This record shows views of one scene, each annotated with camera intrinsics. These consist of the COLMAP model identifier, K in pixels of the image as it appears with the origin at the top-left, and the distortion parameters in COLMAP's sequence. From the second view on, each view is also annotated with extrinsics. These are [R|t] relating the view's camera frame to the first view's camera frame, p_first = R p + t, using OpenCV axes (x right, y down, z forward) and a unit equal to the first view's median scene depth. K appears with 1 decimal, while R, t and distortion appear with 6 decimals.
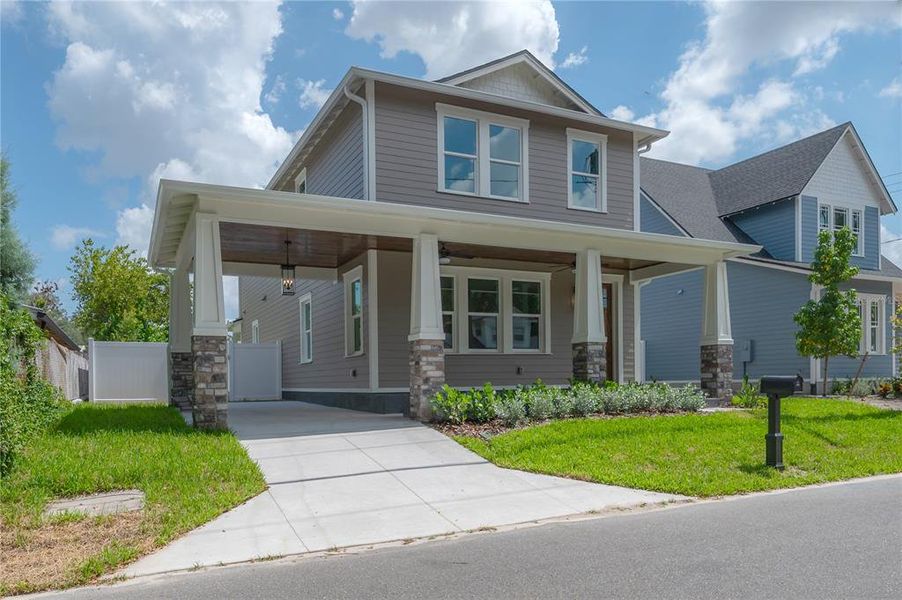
lens RADIAL K [[586.0, 0, 392.6], [0, 586.0, 391.2], [0, 0, 1]] dist [-0.005567, -0.002106]
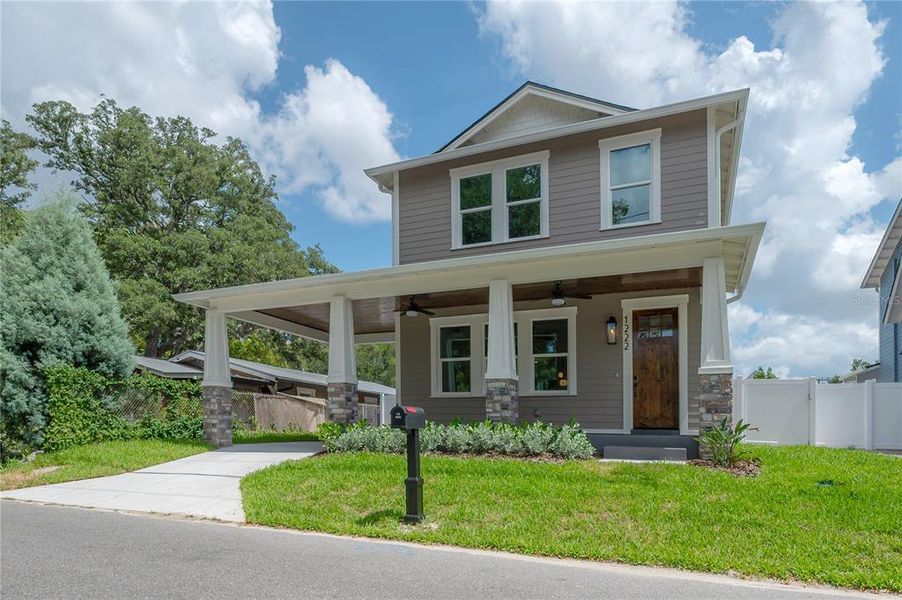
lens RADIAL K [[525.1, 0, 499.7], [0, 525.1, 438.1], [0, 0, 1]] dist [0.002331, 0.000633]
pose [[0.700244, 0.033782, -0.713104, 0.846761], [-0.040493, 0.999151, 0.007569, 0.003390], [0.712754, 0.023576, 0.701017, 0.372096]]
